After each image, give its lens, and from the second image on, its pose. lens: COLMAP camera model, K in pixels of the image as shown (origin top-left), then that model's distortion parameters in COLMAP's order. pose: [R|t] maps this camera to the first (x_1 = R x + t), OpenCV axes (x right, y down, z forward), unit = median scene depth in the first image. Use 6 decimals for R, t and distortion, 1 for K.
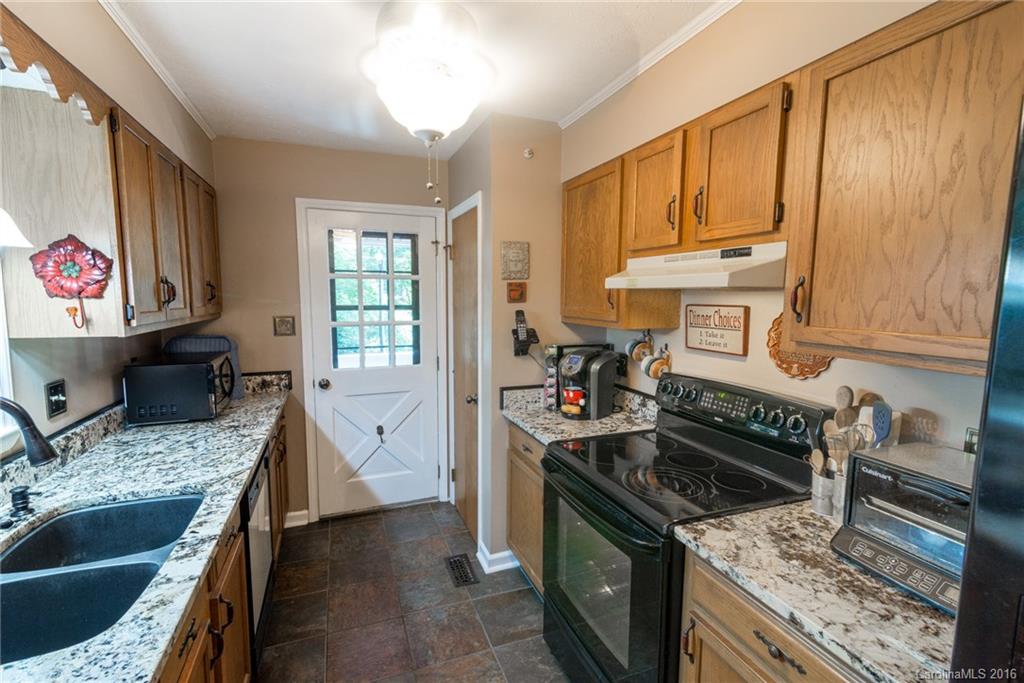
lens RADIAL K [[478.1, 0, 513.5], [0, 478.1, 349.2], [0, 0, 1]] dist [0.015950, -0.000628]
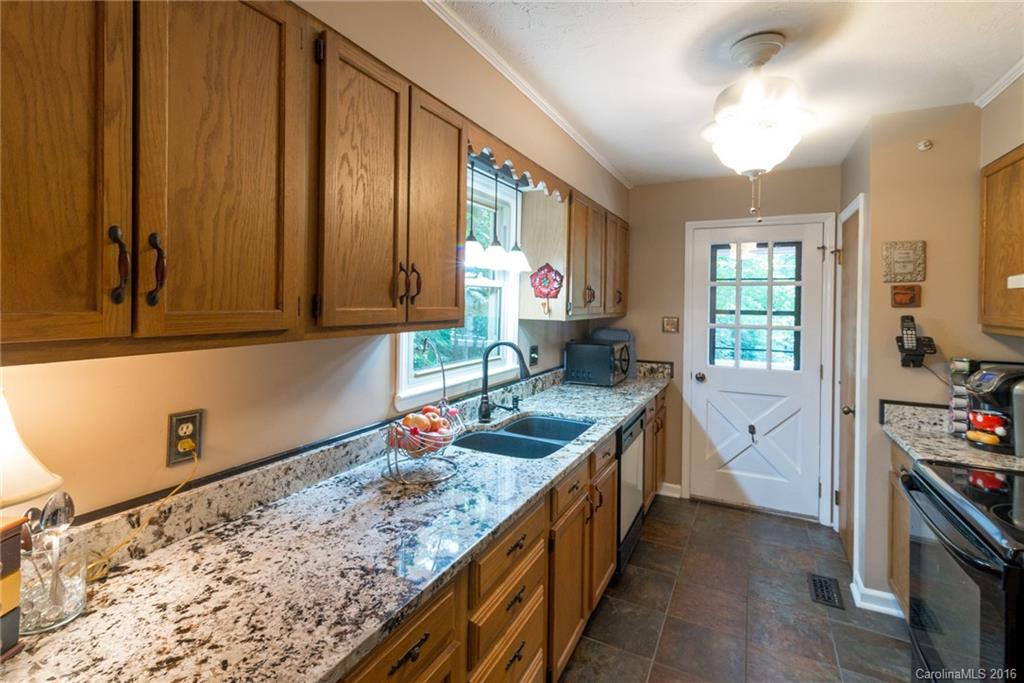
lens RADIAL K [[478.1, 0, 511.8], [0, 478.1, 299.8], [0, 0, 1]] dist [0.015950, -0.000628]
pose [[0.684137, 0.000932, -0.729353, 0.164262], [-0.092690, 0.992002, -0.085676, 0.035706], [0.723440, 0.126218, 0.678752, -0.159501]]
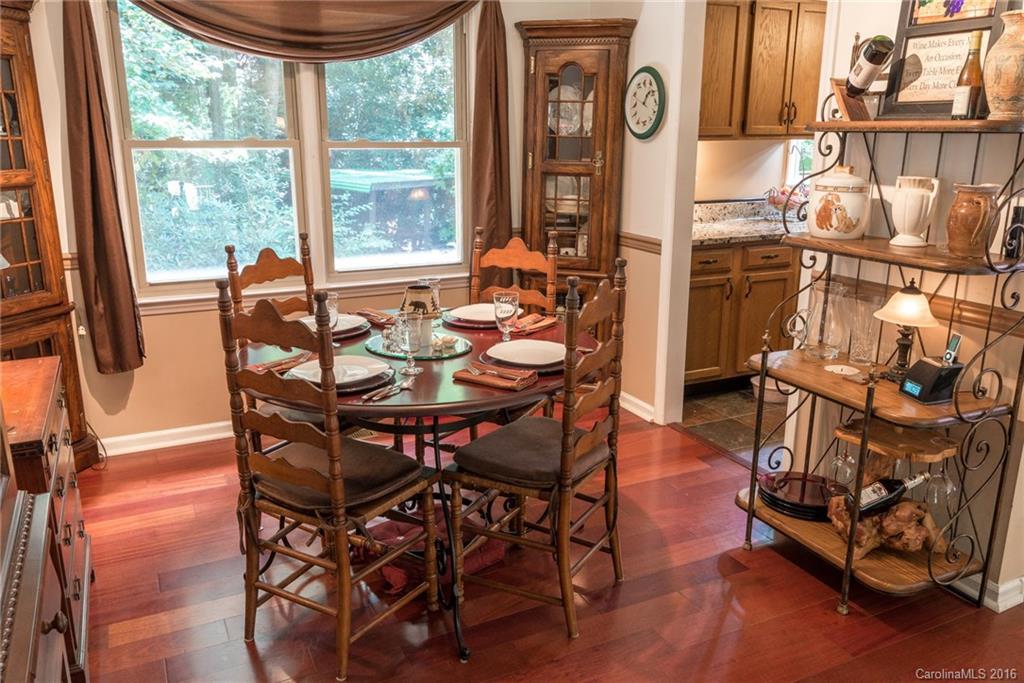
lens RADIAL K [[788.4, 0, 513.8], [0, 788.4, 343.8], [0, 0, 1]] dist [0.005523, 0.002173]
pose [[0.111655, 0.256360, -0.960111, 2.870719], [-0.112125, 0.963232, 0.244154, 0.205825], [0.987401, 0.080391, 0.136294, -1.269490]]
